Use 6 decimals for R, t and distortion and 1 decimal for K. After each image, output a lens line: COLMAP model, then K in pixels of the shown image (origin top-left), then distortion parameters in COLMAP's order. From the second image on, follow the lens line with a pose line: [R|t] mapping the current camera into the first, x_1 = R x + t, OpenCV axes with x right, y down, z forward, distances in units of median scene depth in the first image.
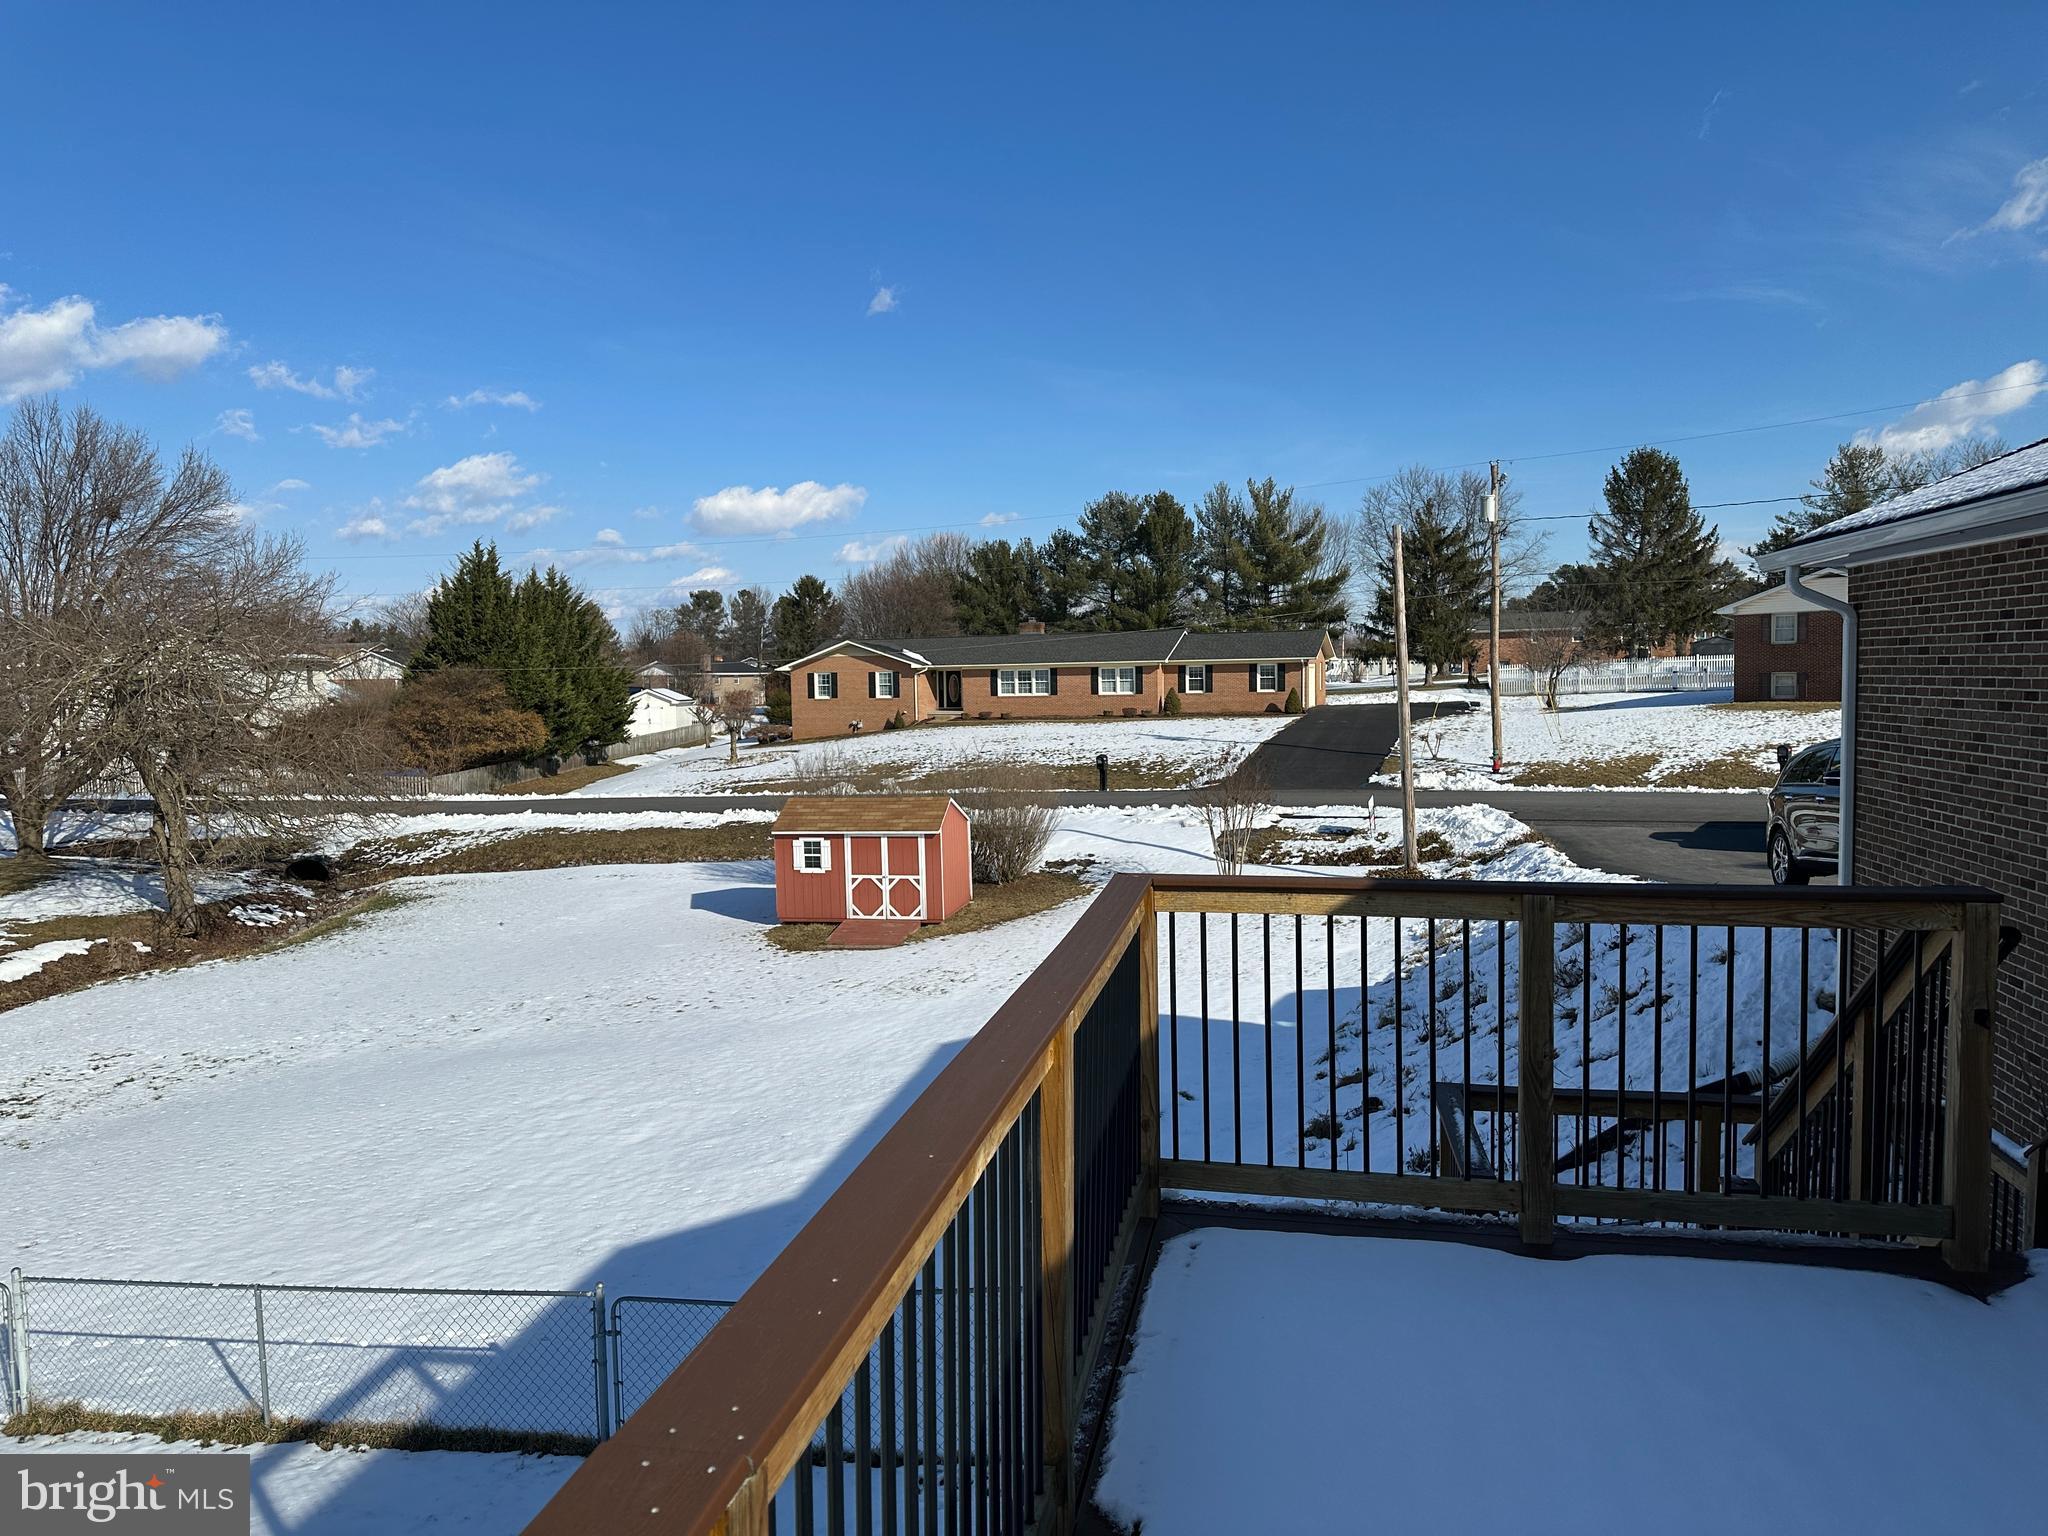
lens RADIAL K [[1391.4, 0, 1024.0], [0, 1391.4, 768.0], [0, 0, 1]] dist [0.079747, -0.090001]
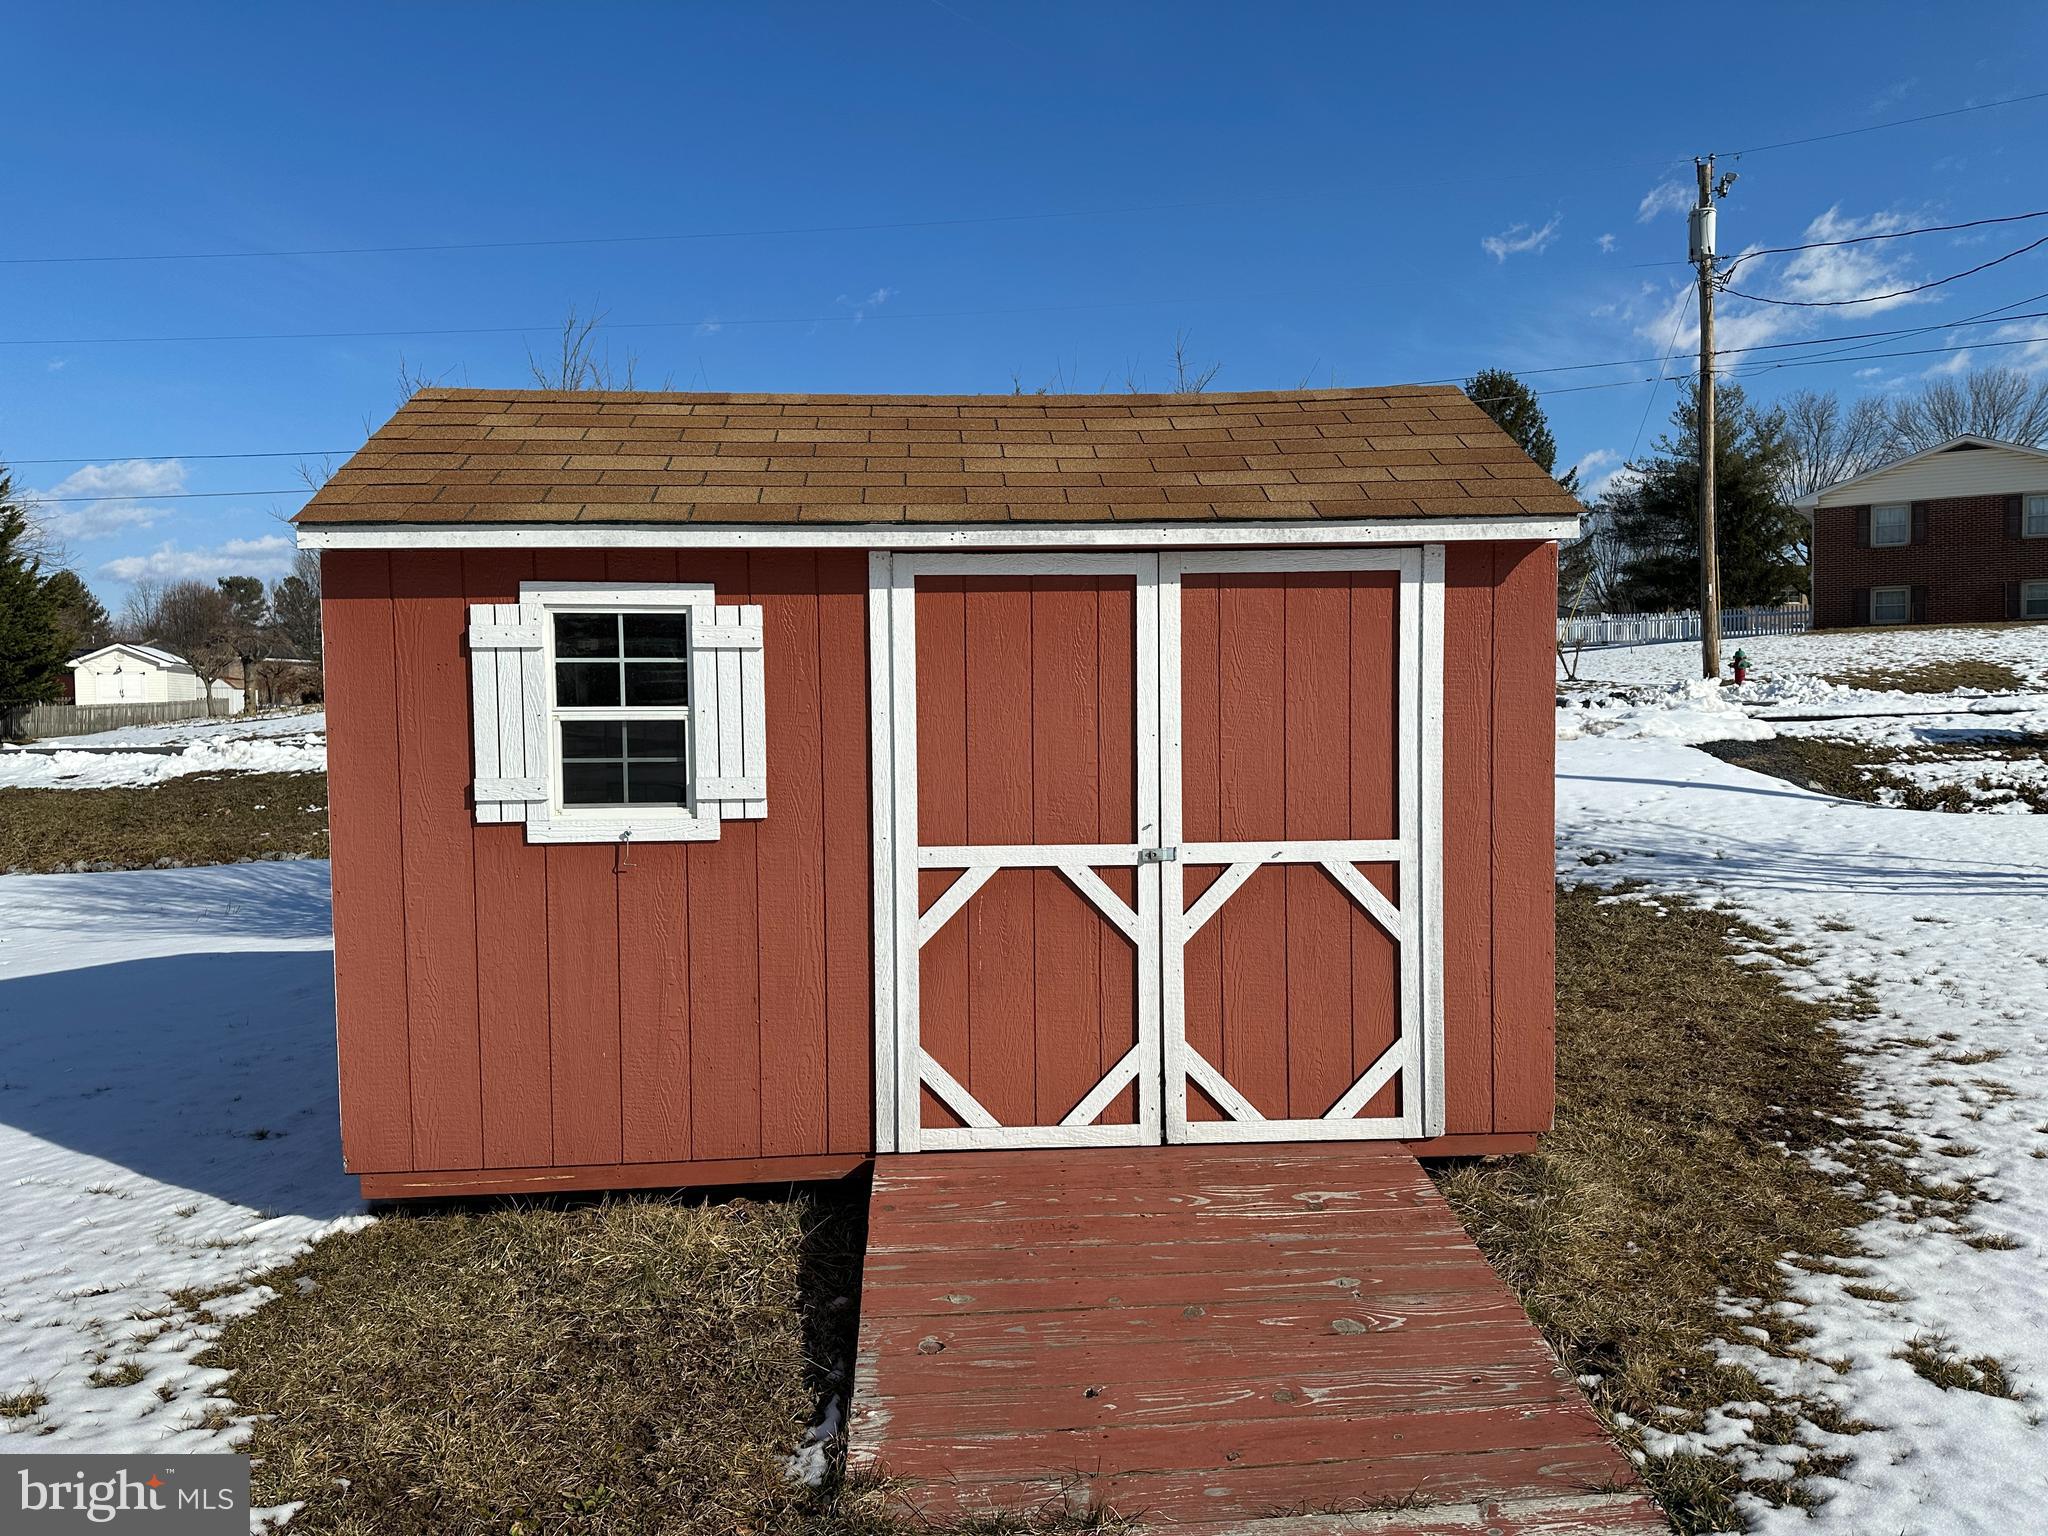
lens RADIAL K [[1430.5, 0, 1024.0], [0, 1430.5, 768.0], [0, 0, 1]] dist [0.089123, -0.153501]
pose [[0.964168, -0.004172, 0.265259, -0.151098], [0.010478, 0.999695, -0.022361, 0.071583], [-0.265085, 0.024339, 0.963918, 0.849132]]
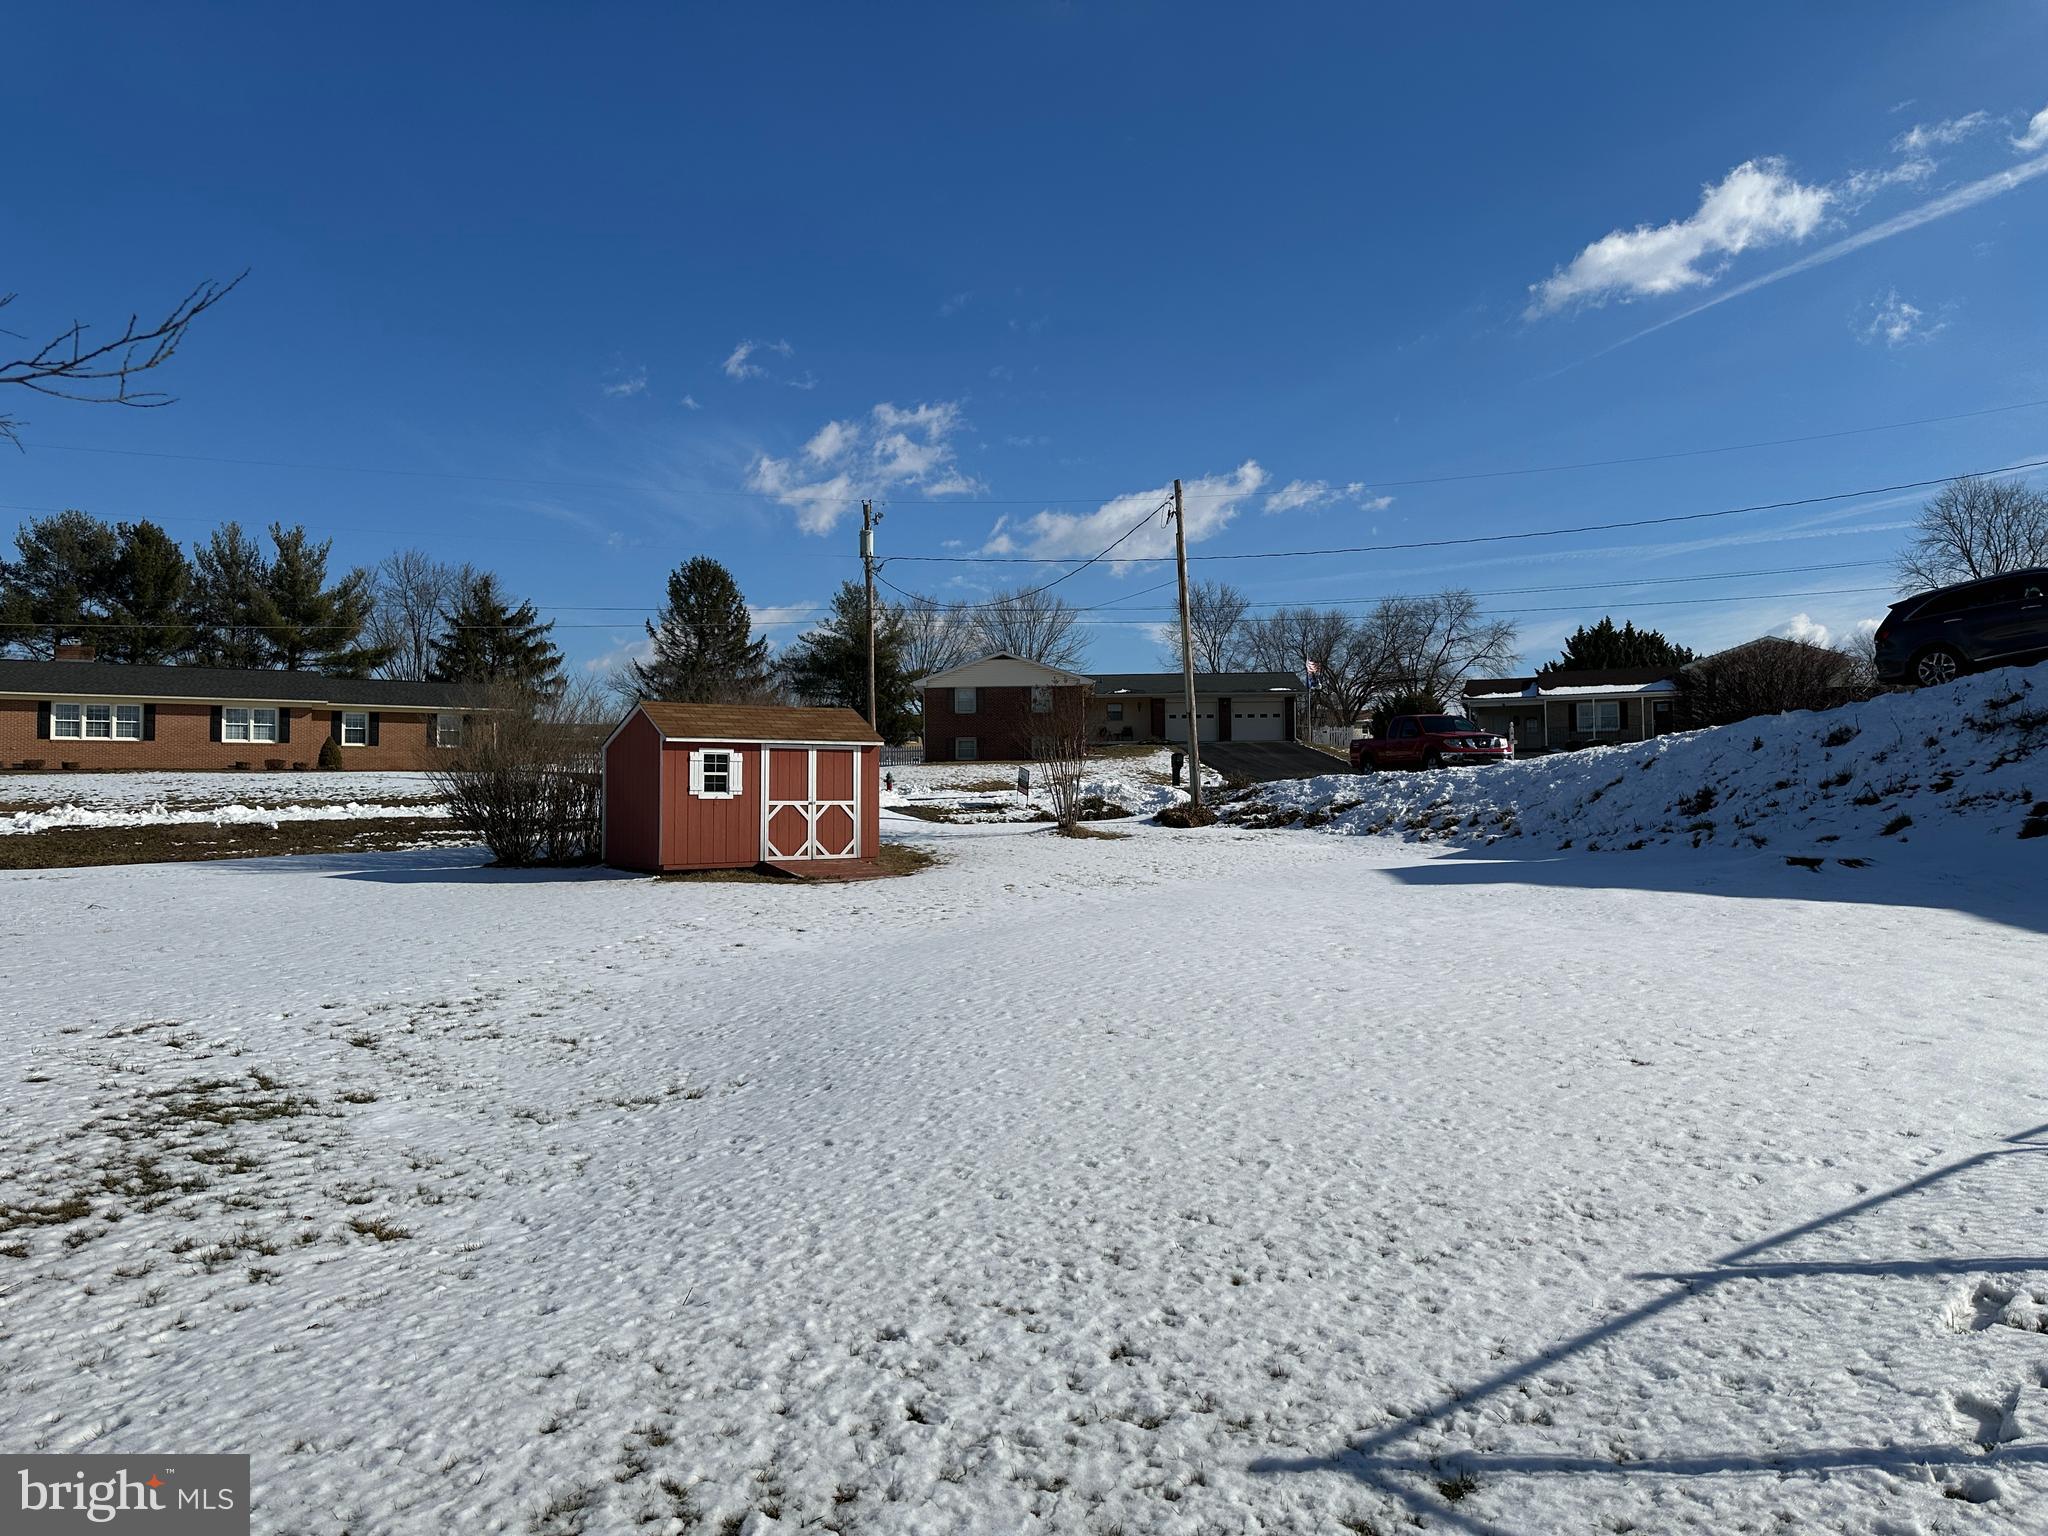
lens RADIAL K [[1391.4, 0, 1024.0], [0, 1391.4, 768.0], [0, 0, 1]] dist [0.079747, -0.090001]
pose [[0.670463, 0.038281, 0.740955, -0.574862], [0.043822, 0.994881, -0.091053, 0.131458], [-0.740648, 0.093517, 0.665354, 0.407040]]
